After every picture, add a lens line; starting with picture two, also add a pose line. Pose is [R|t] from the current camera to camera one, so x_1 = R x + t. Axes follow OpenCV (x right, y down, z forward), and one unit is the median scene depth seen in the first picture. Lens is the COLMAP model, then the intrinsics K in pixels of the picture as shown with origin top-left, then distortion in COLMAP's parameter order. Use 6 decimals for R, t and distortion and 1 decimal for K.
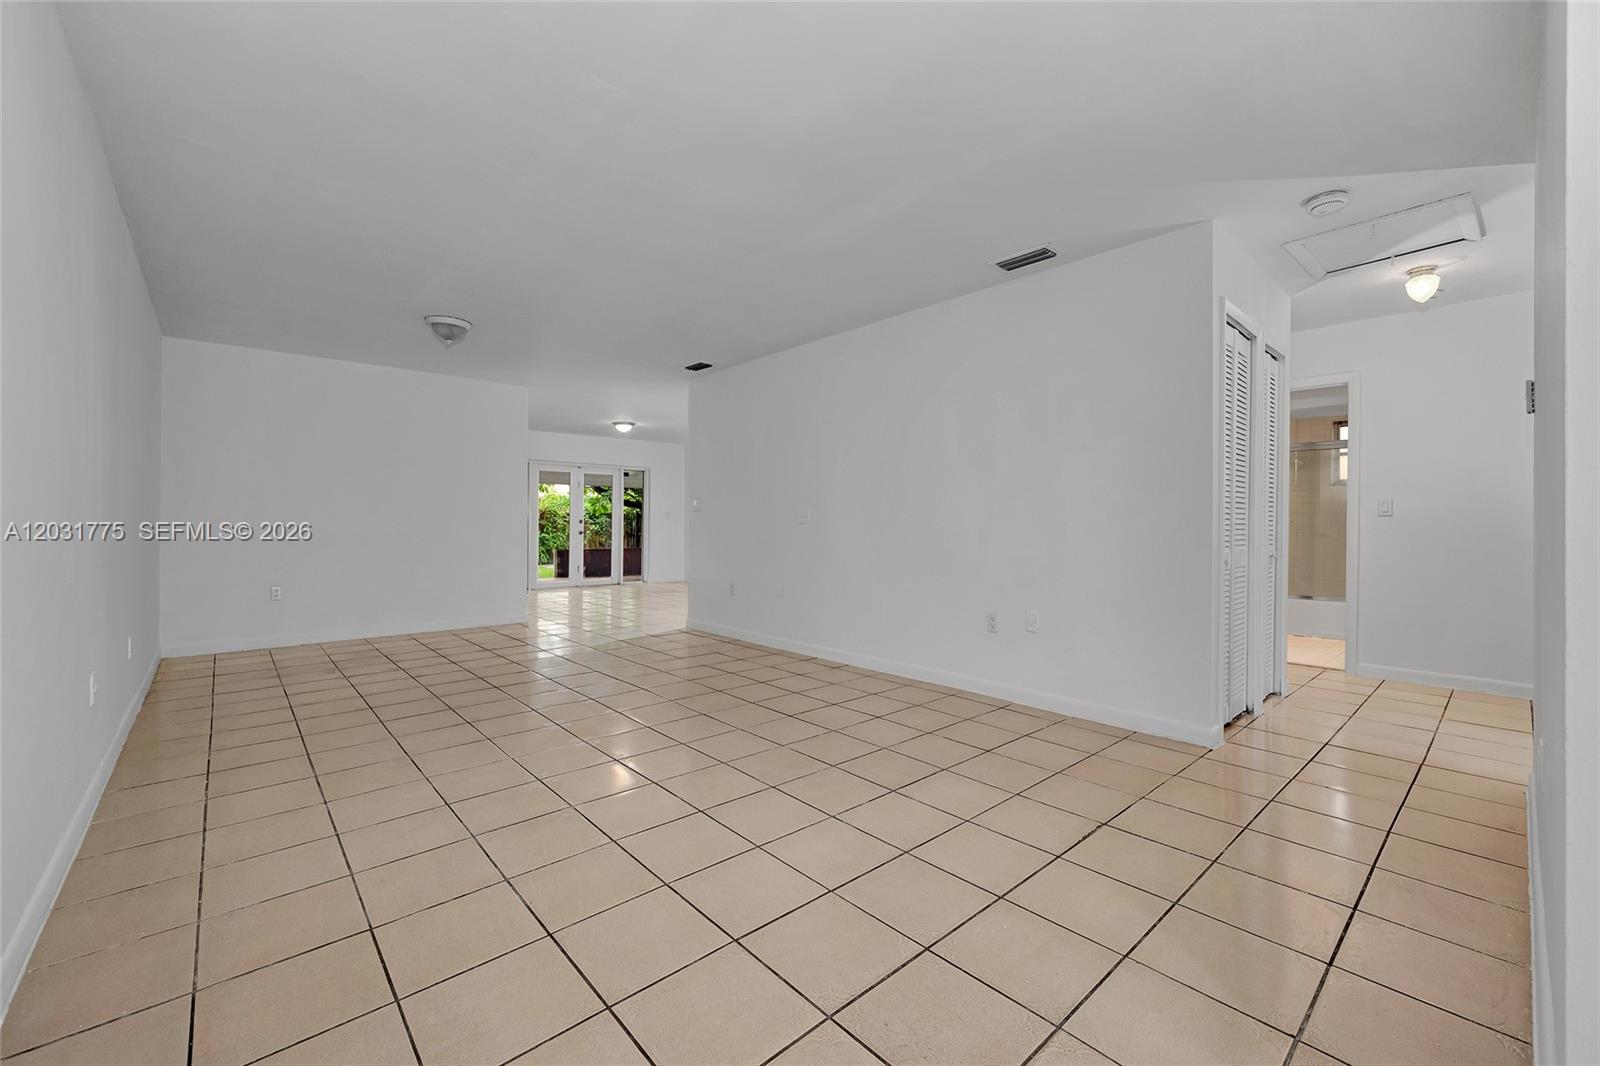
lens RADIAL K [[653.9, 0, 795.7], [0, 653.9, 535.9], [0, 0, 1]] dist [-0.001885, -0.000032]
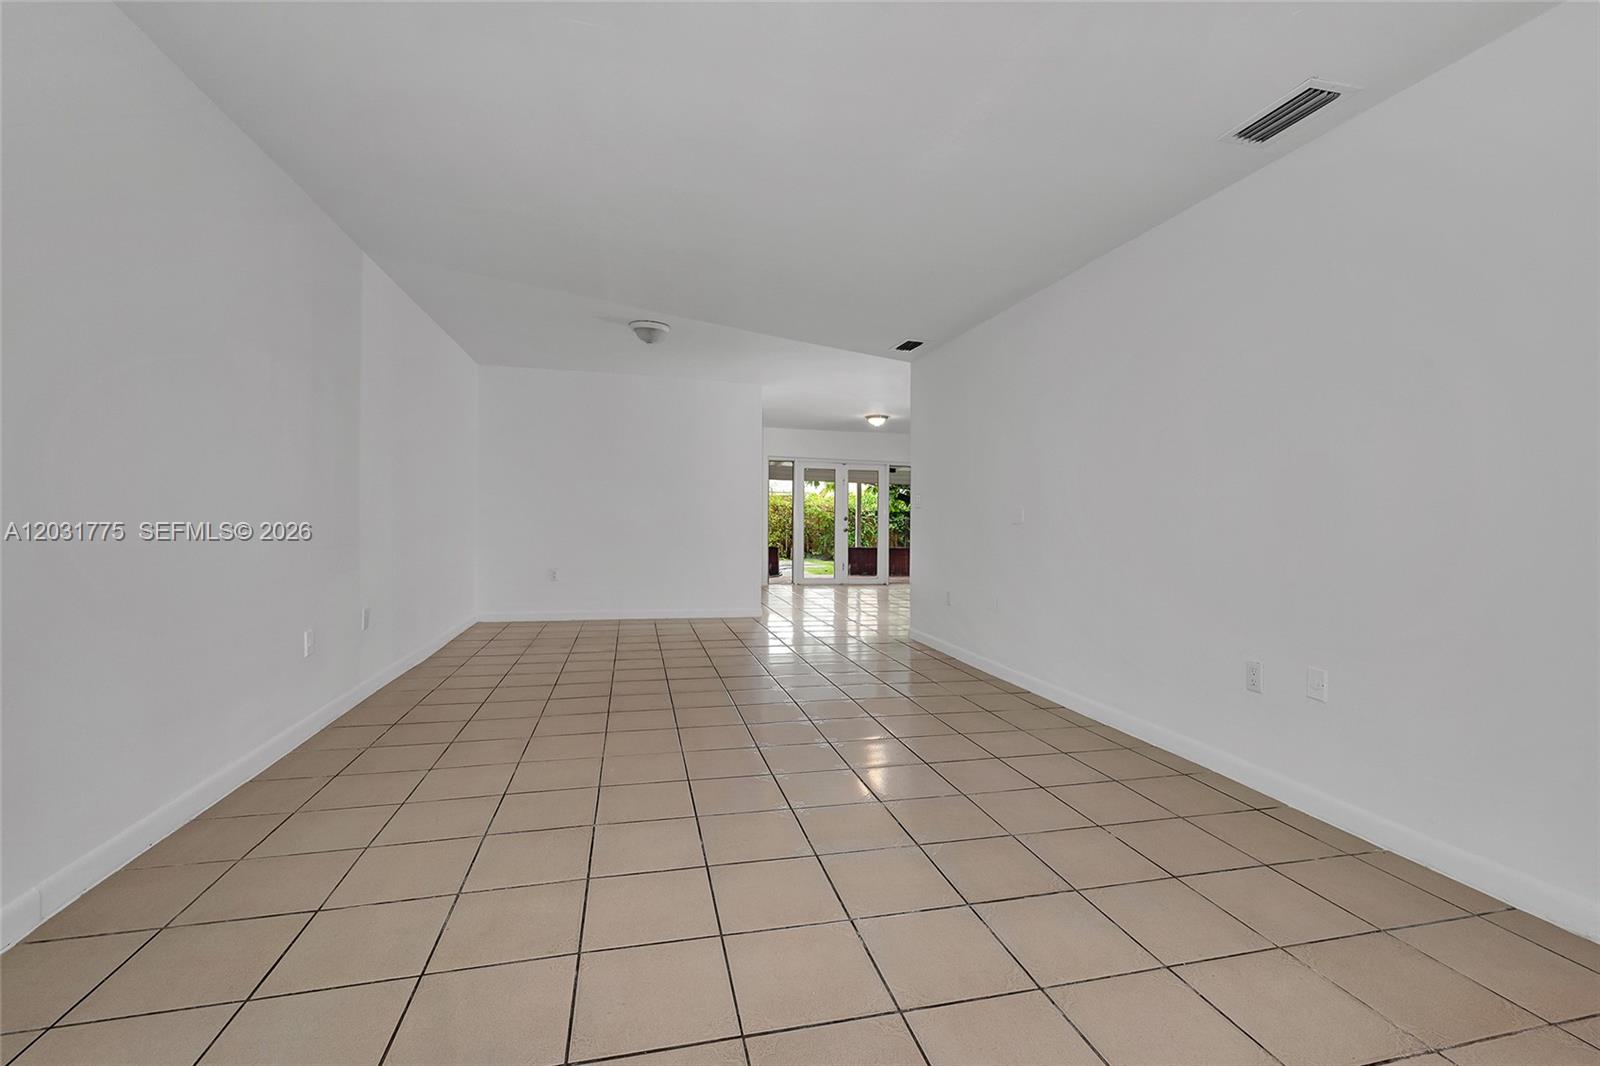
lens RADIAL K [[669.8, 0, 798.6], [0, 669.8, 525.7], [0, 0, 1]] dist [-0.007708, -0.000112]
pose [[0.884485, 0.020405, -0.466121, 0.095123], [-0.027211, 0.999599, -0.007875, -0.001826], [0.465774, 0.019649, 0.884686, 0.082835]]
